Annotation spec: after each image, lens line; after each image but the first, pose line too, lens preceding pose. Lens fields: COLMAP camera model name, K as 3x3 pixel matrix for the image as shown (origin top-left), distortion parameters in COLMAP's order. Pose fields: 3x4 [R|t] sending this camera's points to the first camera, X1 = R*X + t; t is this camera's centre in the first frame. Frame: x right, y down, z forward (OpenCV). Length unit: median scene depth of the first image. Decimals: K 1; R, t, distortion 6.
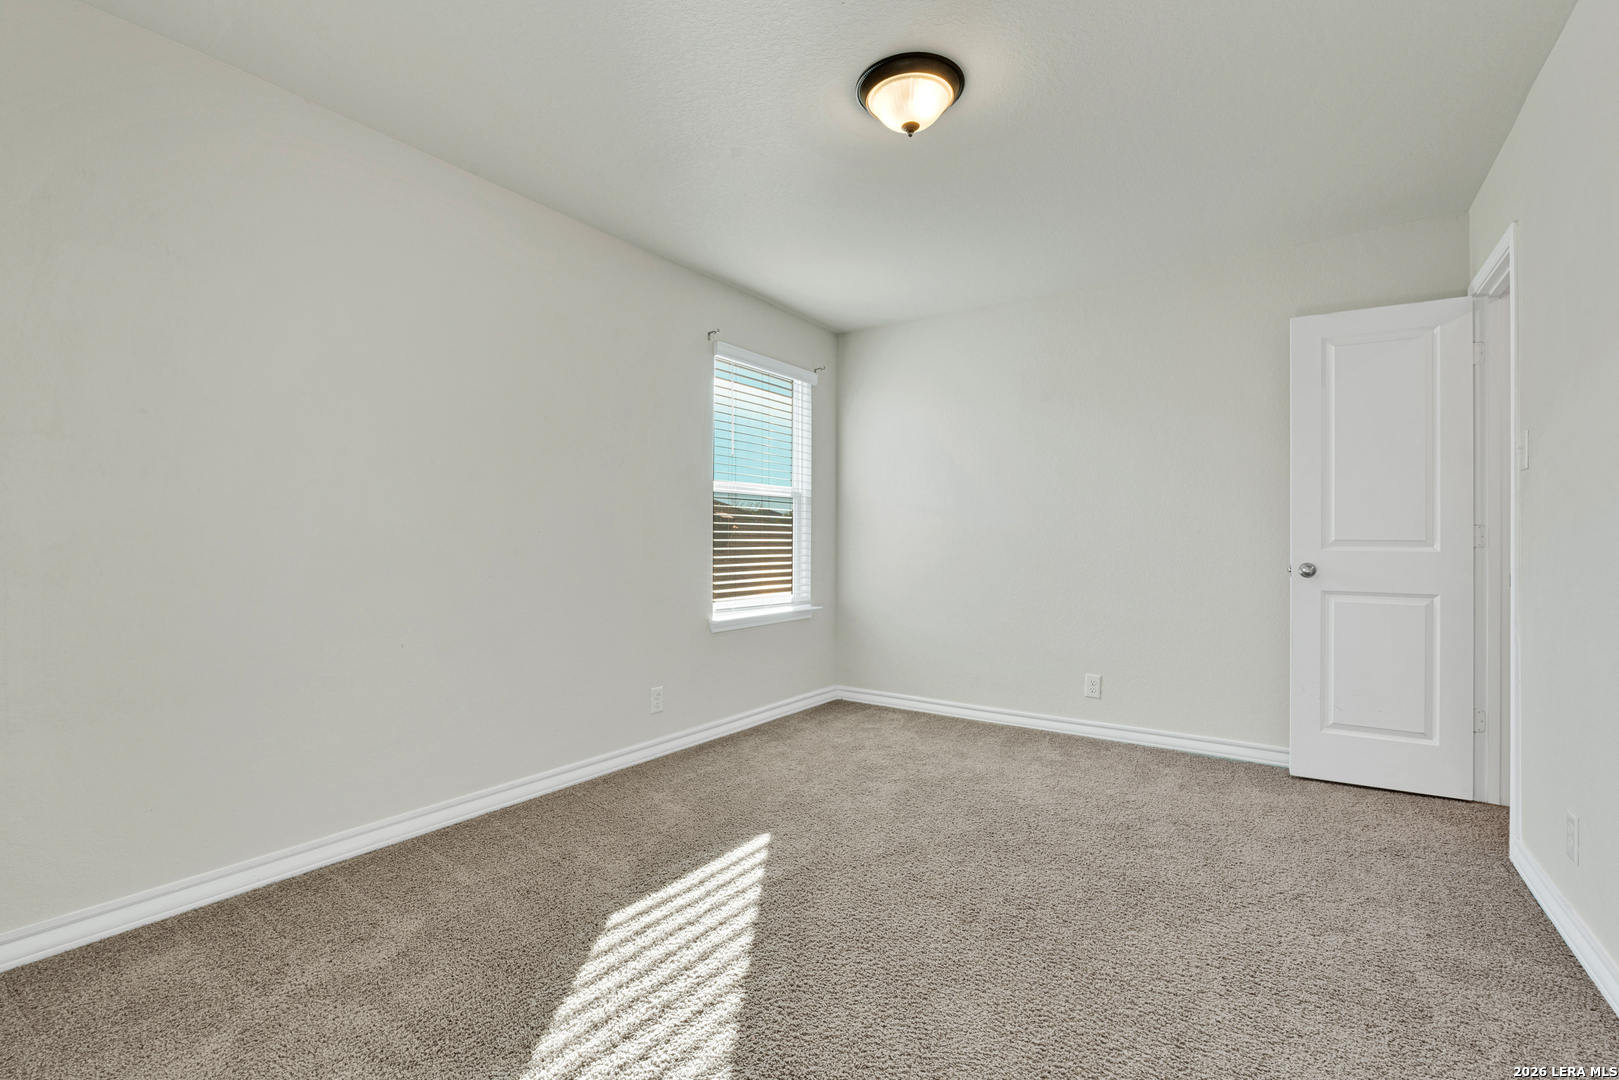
lens RADIAL K [[711.0, 0, 811.1], [0, 711.0, 545.7], [0, 0, 1]] dist [-0.005154, 0.000073]
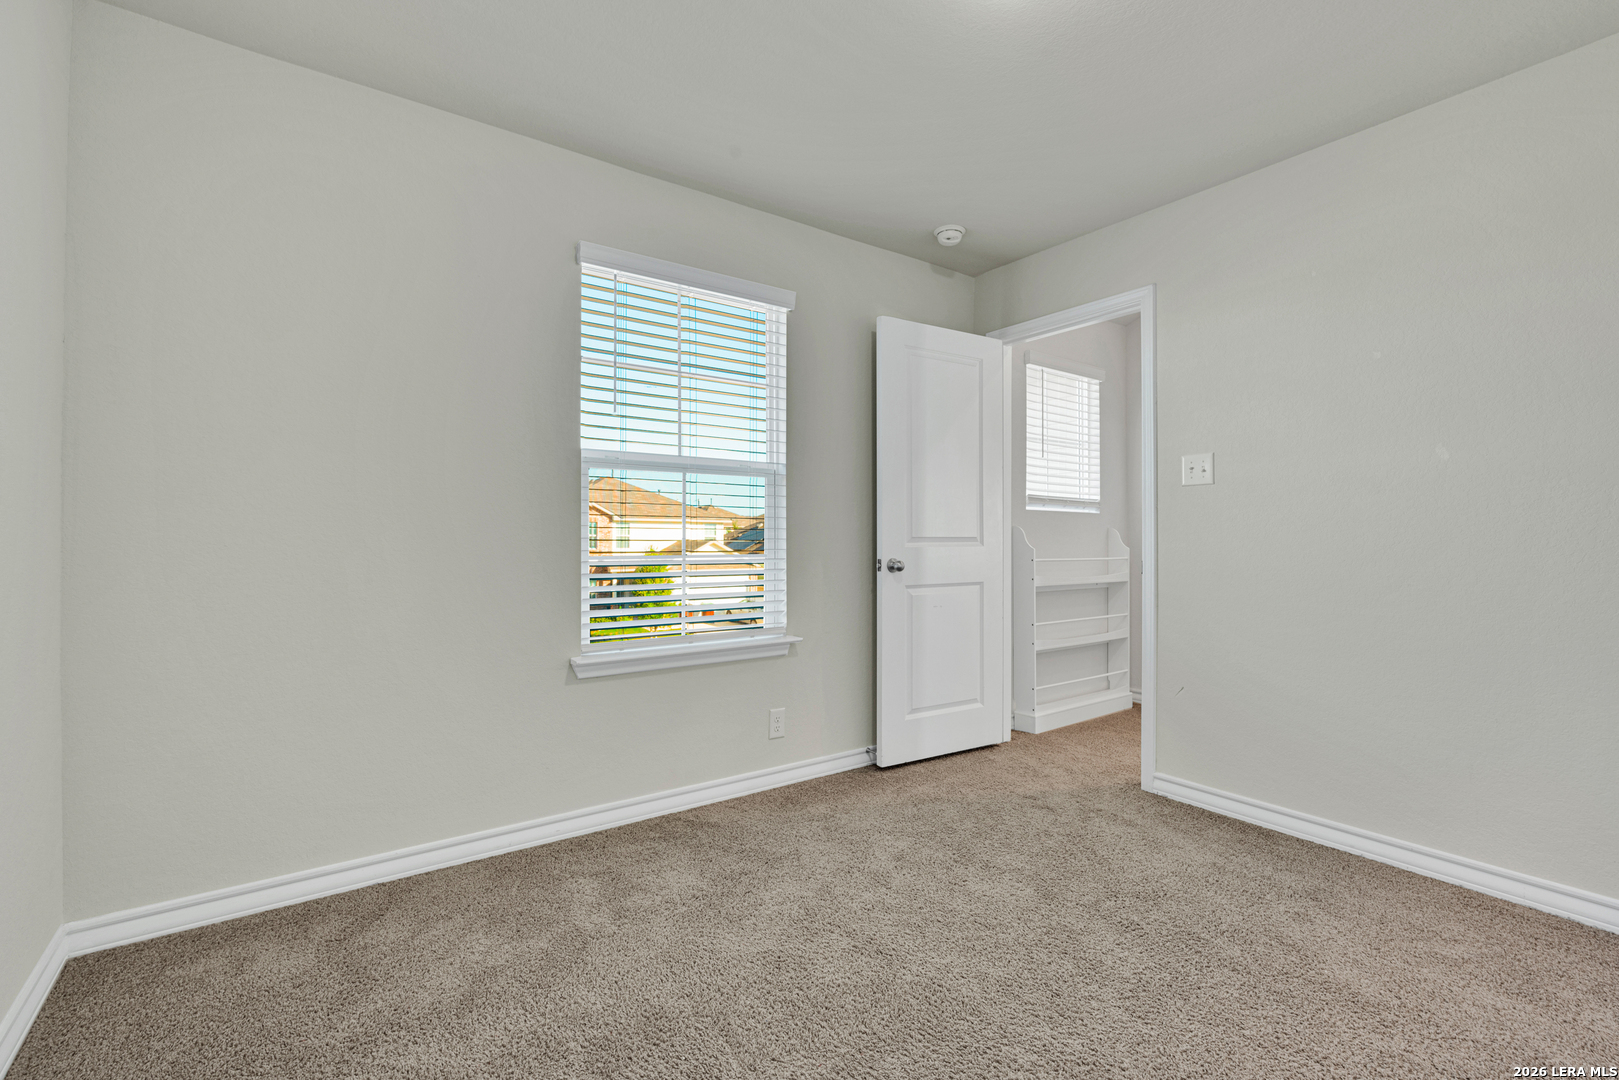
lens RADIAL K [[711.0, 0, 811.1], [0, 711.0, 545.7], [0, 0, 1]] dist [-0.005154, 0.000073]
pose [[0.942194, -0.010032, -0.334919, 0.239109], [0.009306, 0.999950, -0.003772, 0.002090], [0.334940, 0.000437, 0.942239, 0.362358]]
